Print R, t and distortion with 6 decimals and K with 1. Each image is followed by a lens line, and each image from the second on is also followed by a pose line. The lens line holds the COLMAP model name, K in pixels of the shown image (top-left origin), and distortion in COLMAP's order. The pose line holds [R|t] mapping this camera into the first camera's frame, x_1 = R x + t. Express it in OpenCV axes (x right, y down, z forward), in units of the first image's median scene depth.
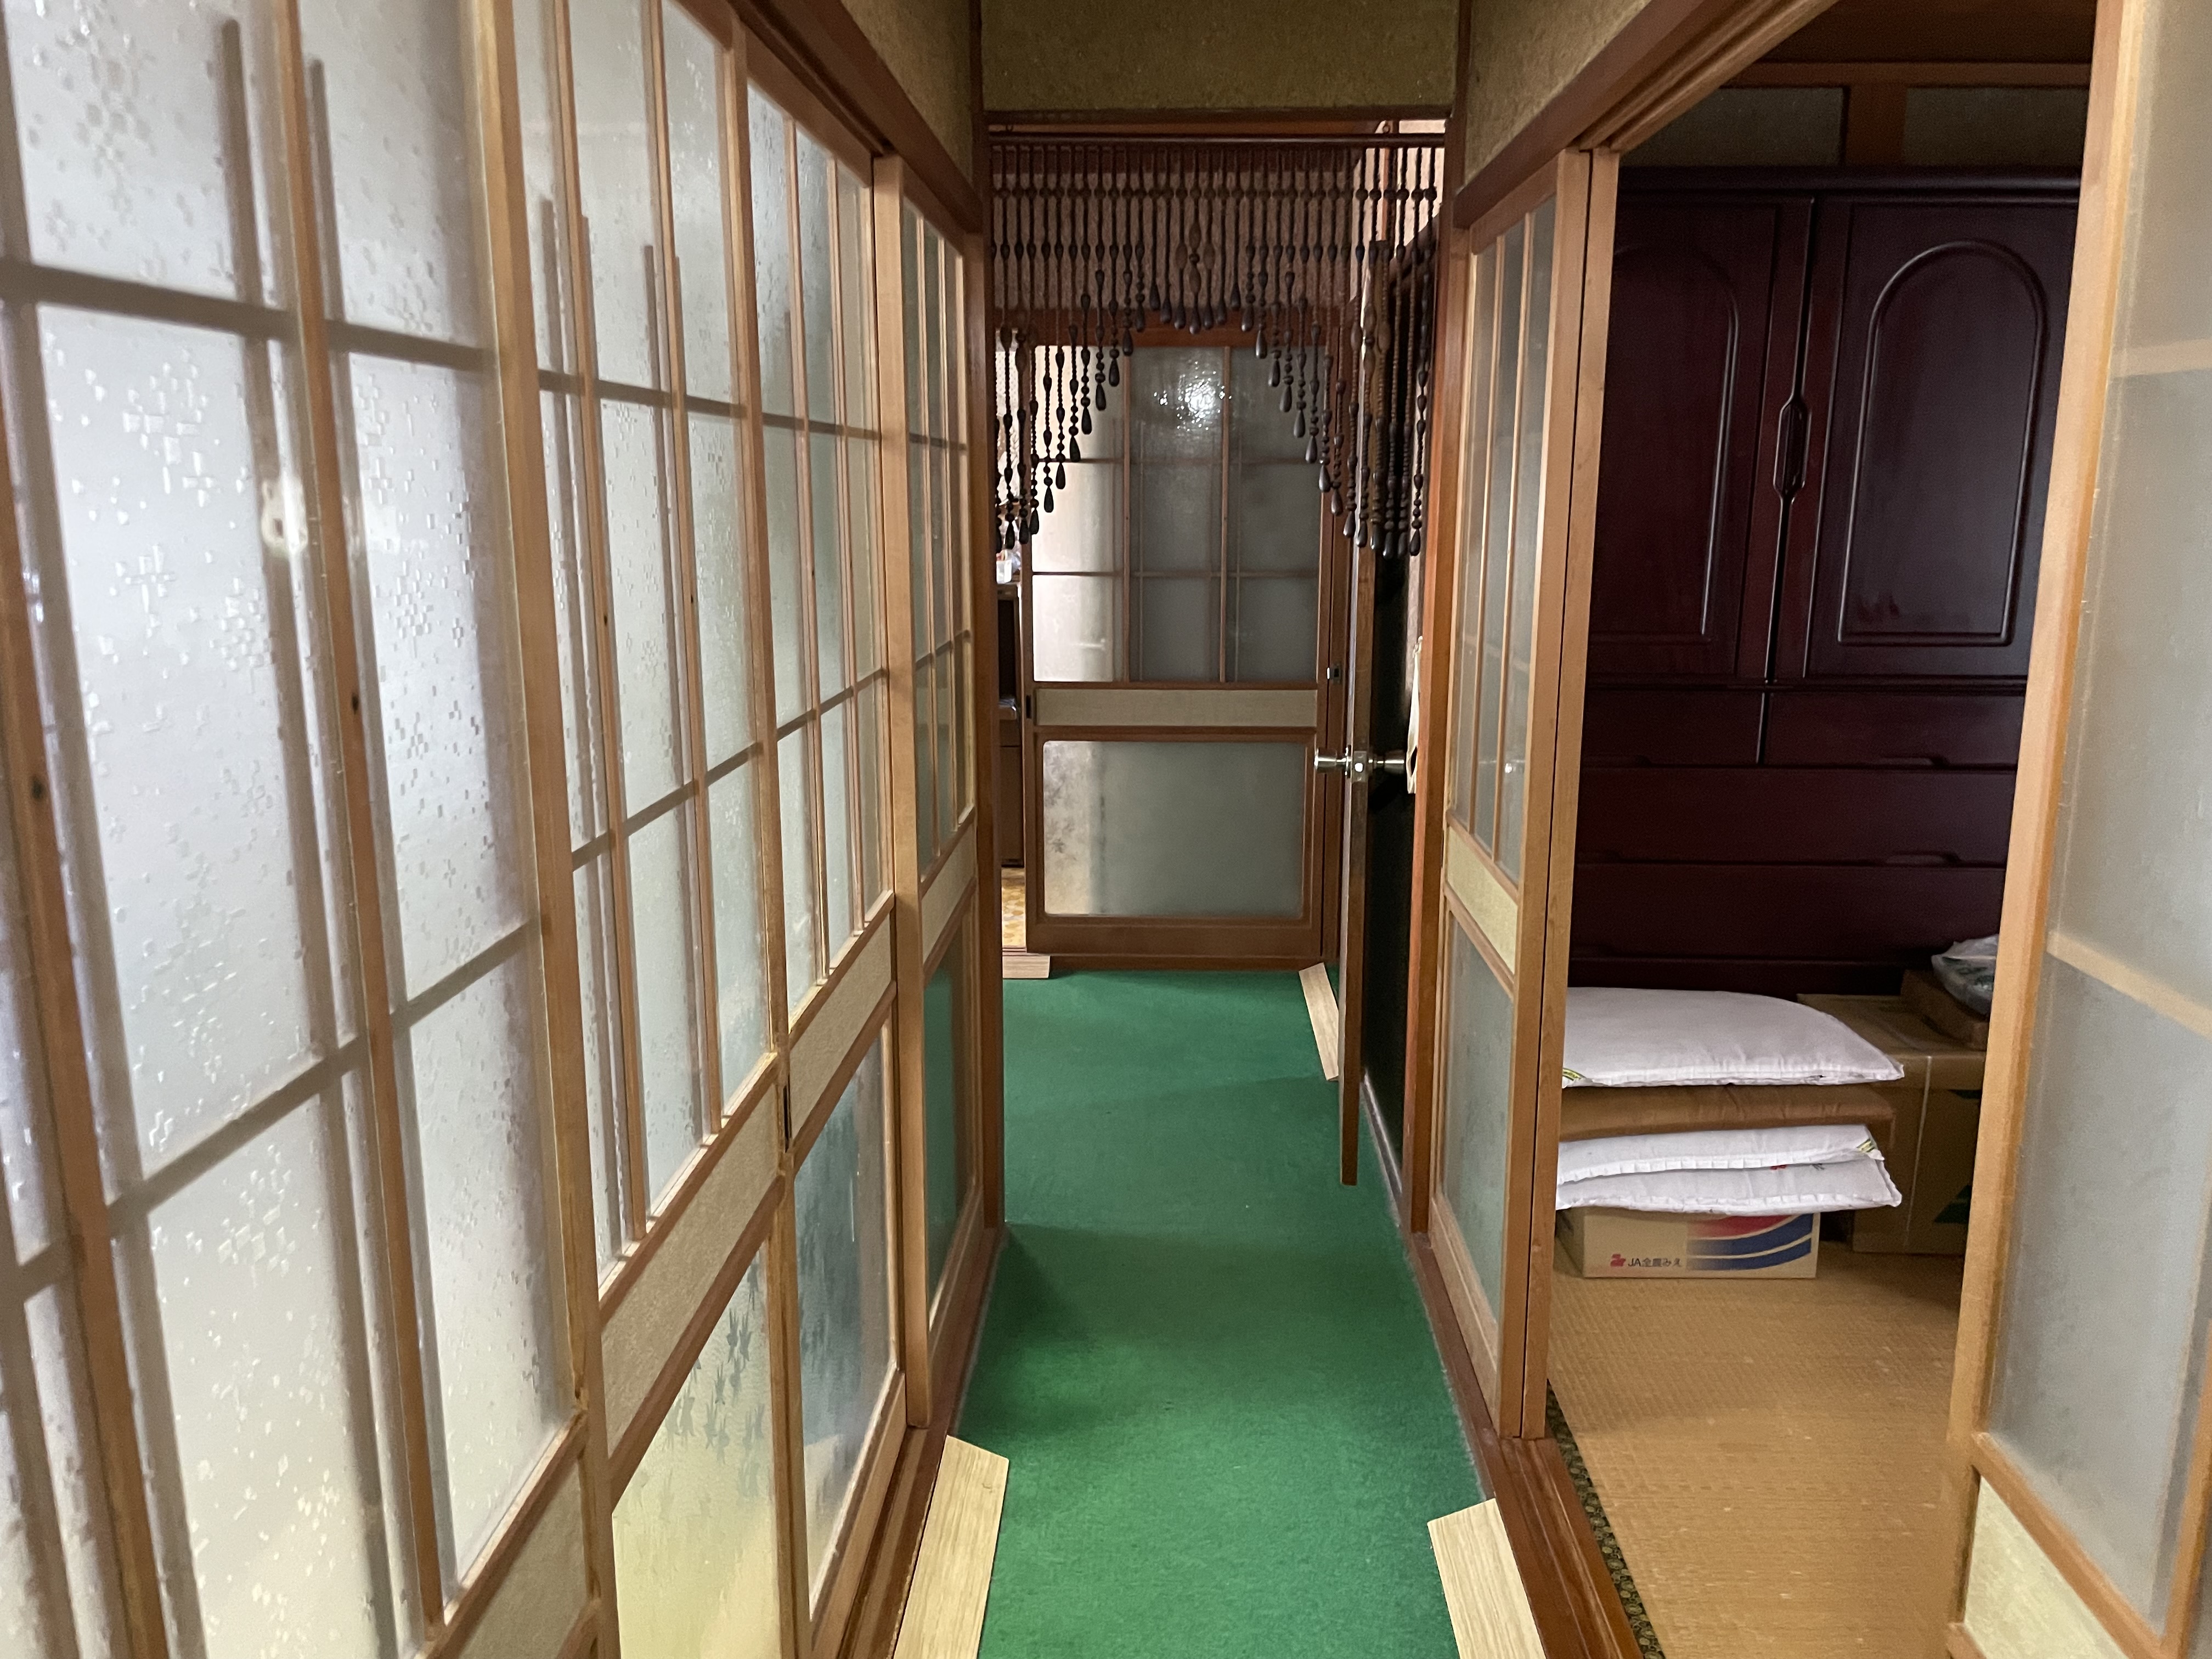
lens RADIAL K [[1712.6, 0, 1106.0], [0, 1712.6, 829.5], [0, 0, 1]] dist [0.072254, -0.076140]
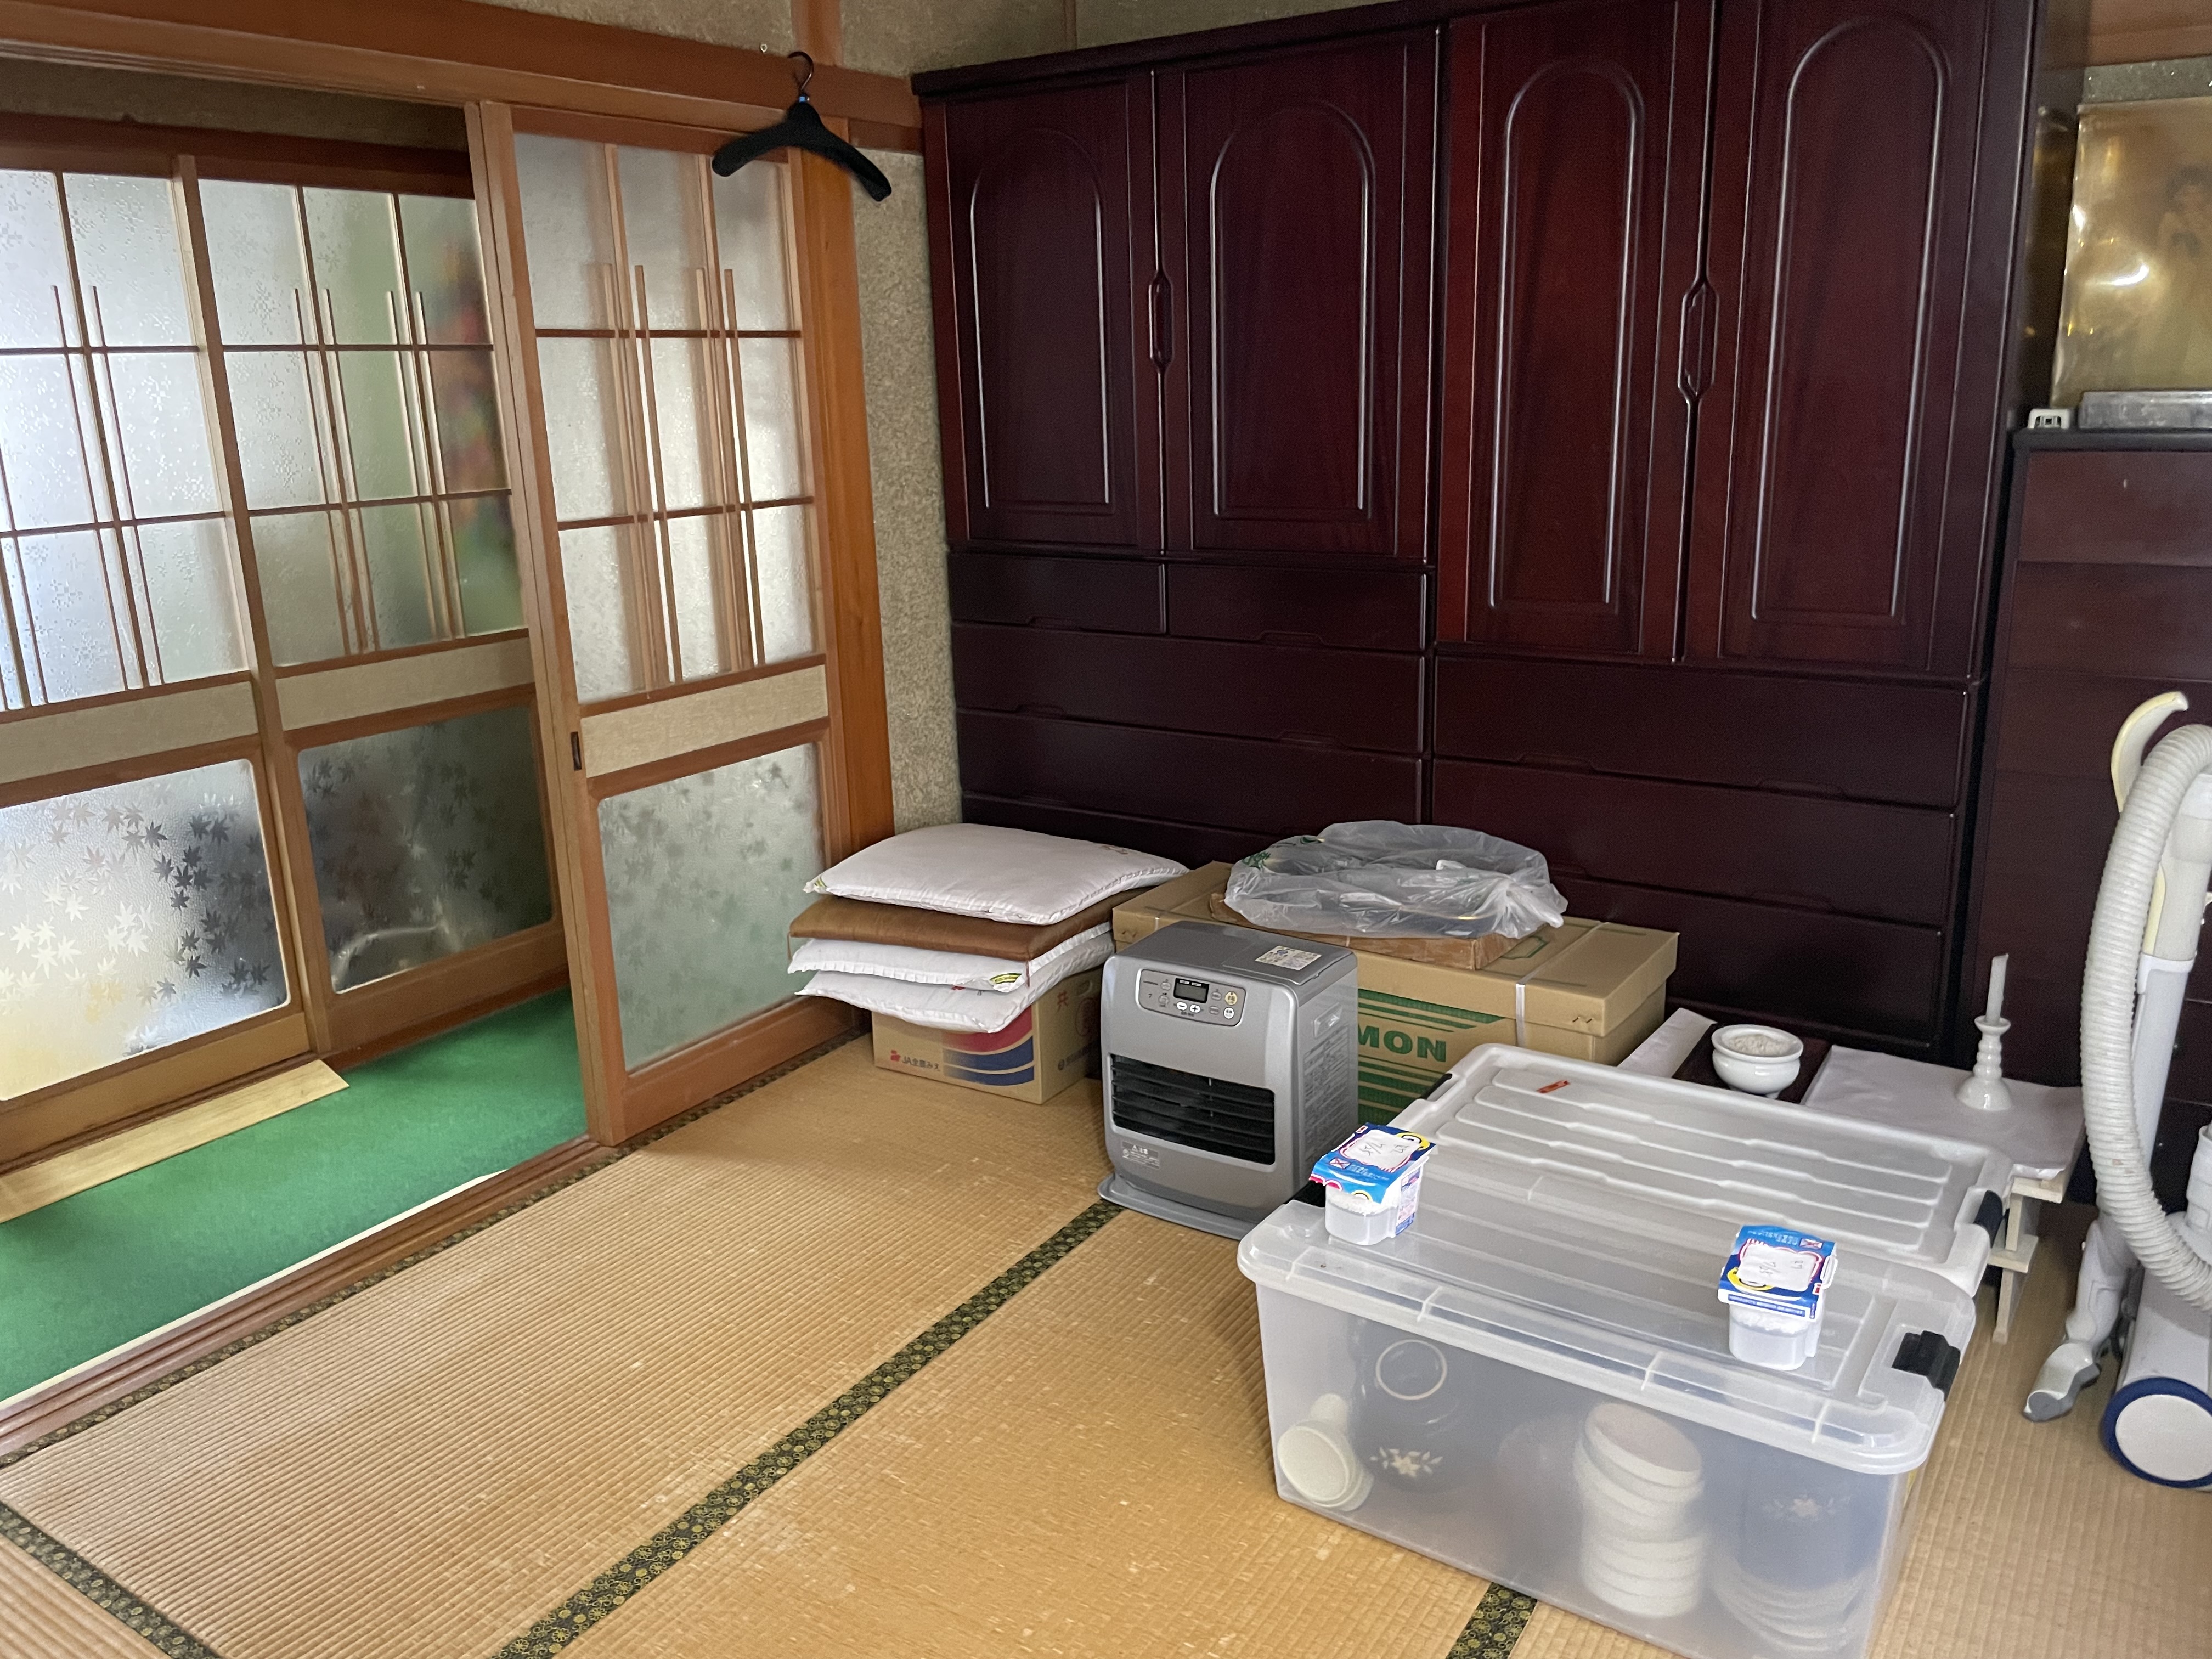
lens RADIAL K [[1712.6, 0, 1106.0], [0, 1712.6, 829.5], [0, 0, 1]] dist [0.072254, -0.076140]
pose [[0.845720, 0.111263, -0.521899, 0.997872], [-0.075762, 0.993150, 0.088958, -0.011496], [0.528222, -0.035693, 0.848356, 0.114977]]
